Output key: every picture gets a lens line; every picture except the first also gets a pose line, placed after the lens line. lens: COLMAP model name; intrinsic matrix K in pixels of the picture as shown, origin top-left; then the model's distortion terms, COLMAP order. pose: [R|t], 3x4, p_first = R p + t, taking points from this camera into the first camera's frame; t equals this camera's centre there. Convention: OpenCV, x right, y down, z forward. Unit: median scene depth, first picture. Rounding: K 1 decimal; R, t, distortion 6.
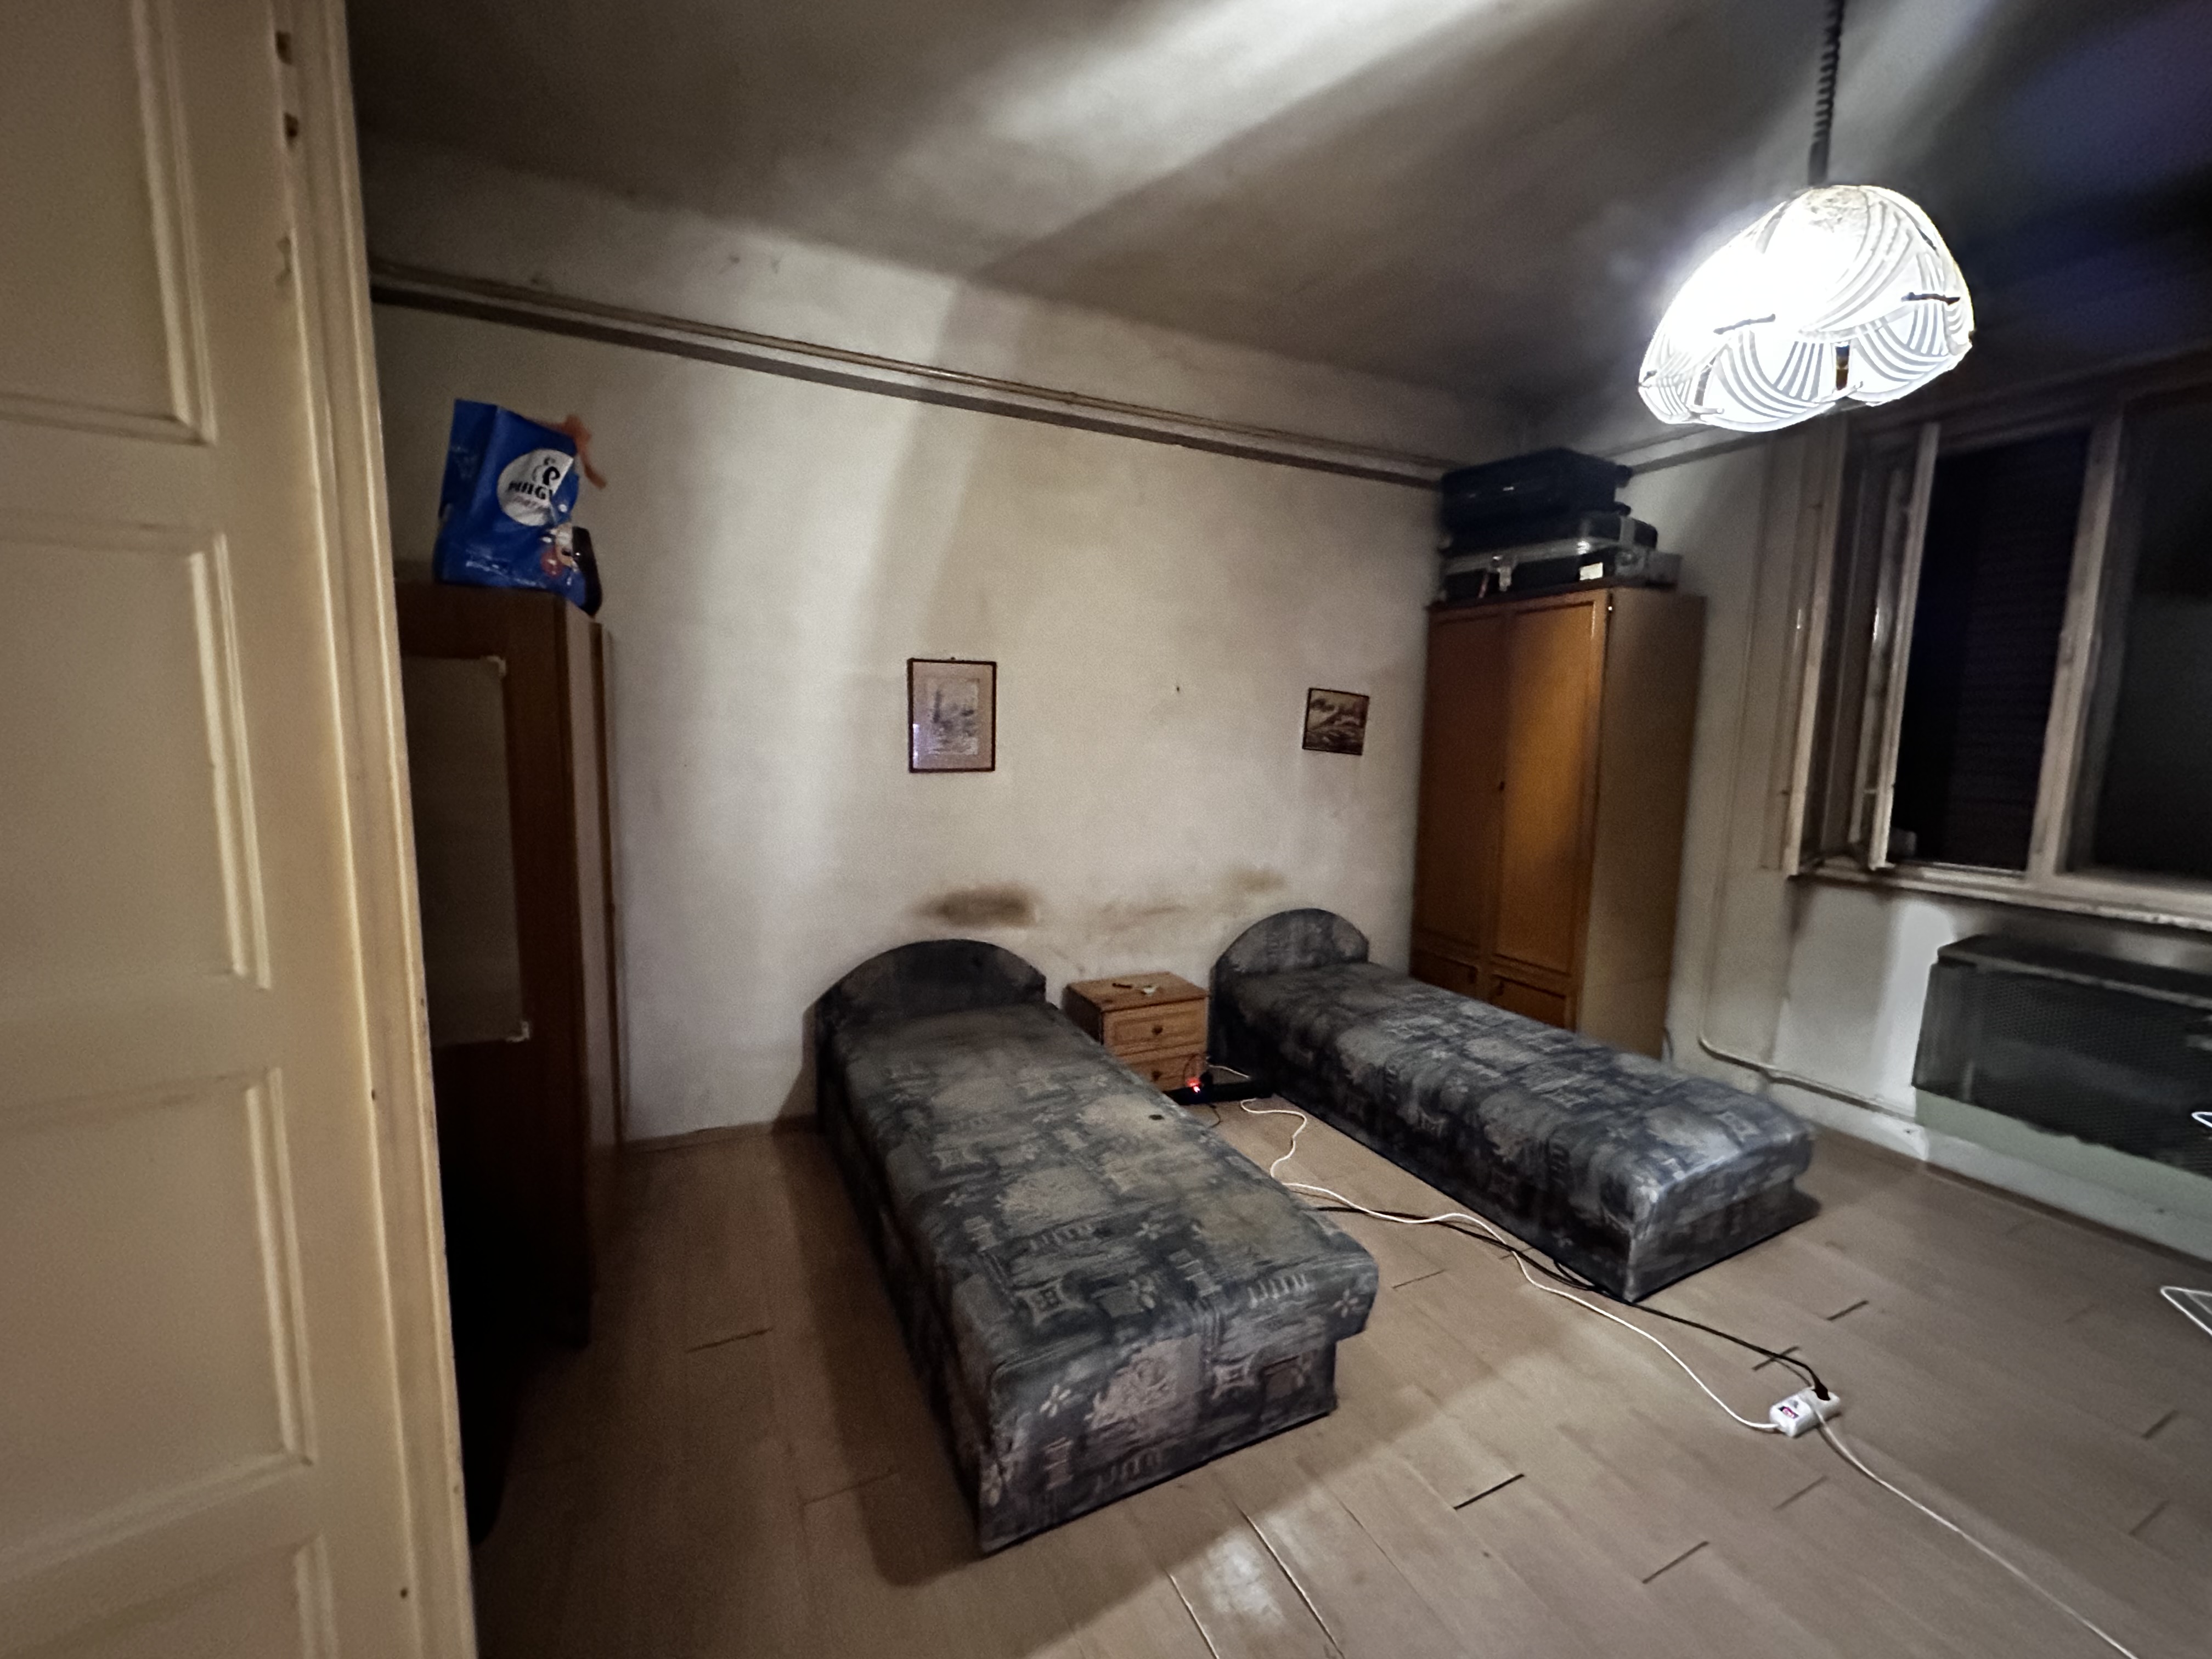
lens RADIAL K [[878.0, 0, 1112.1], [0, 878.0, 822.5], [0, 0, 1]] dist [-0.001528, 0.000550]
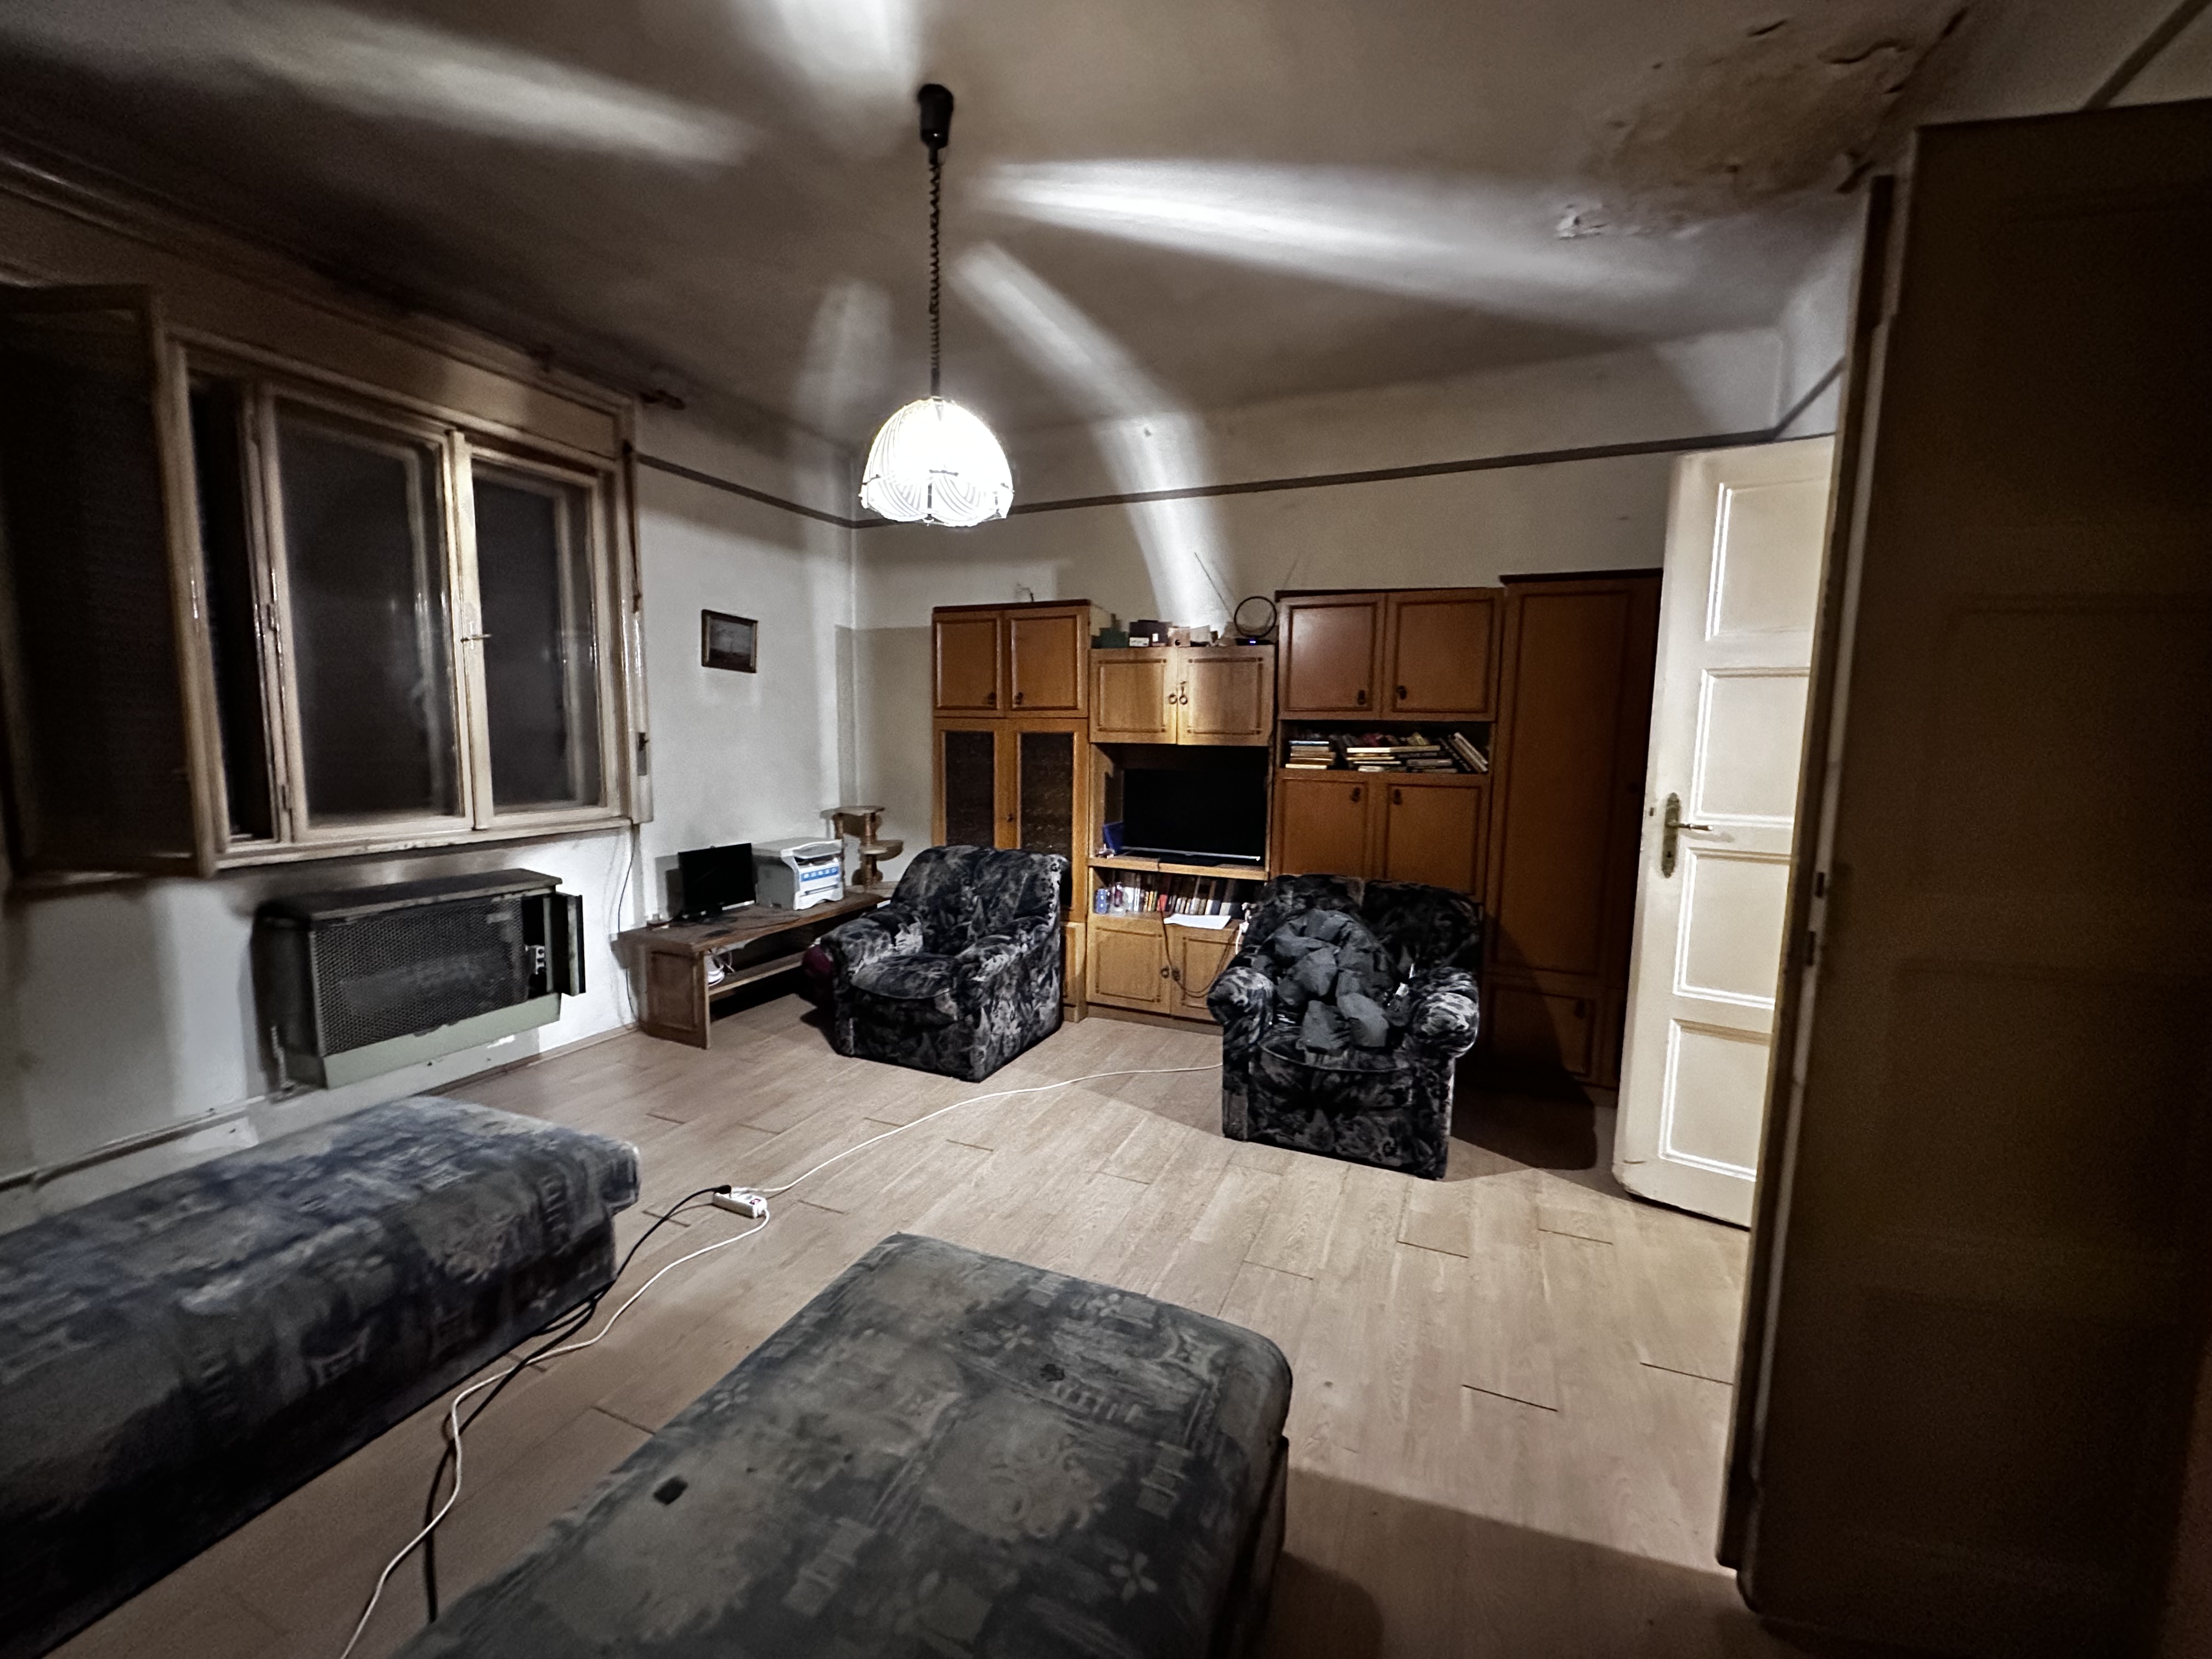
lens RADIAL K [[878.0, 0, 1099.0], [0, 878.0, 827.3], [0, 0, 1]] dist [-0.001528, 0.000550]
pose [[-0.644677, -0.111874, 0.756224, -0.323969], [0.060886, 0.978577, 0.196673, -0.081697], [-0.762026, 0.172835, -0.624055, 0.793385]]
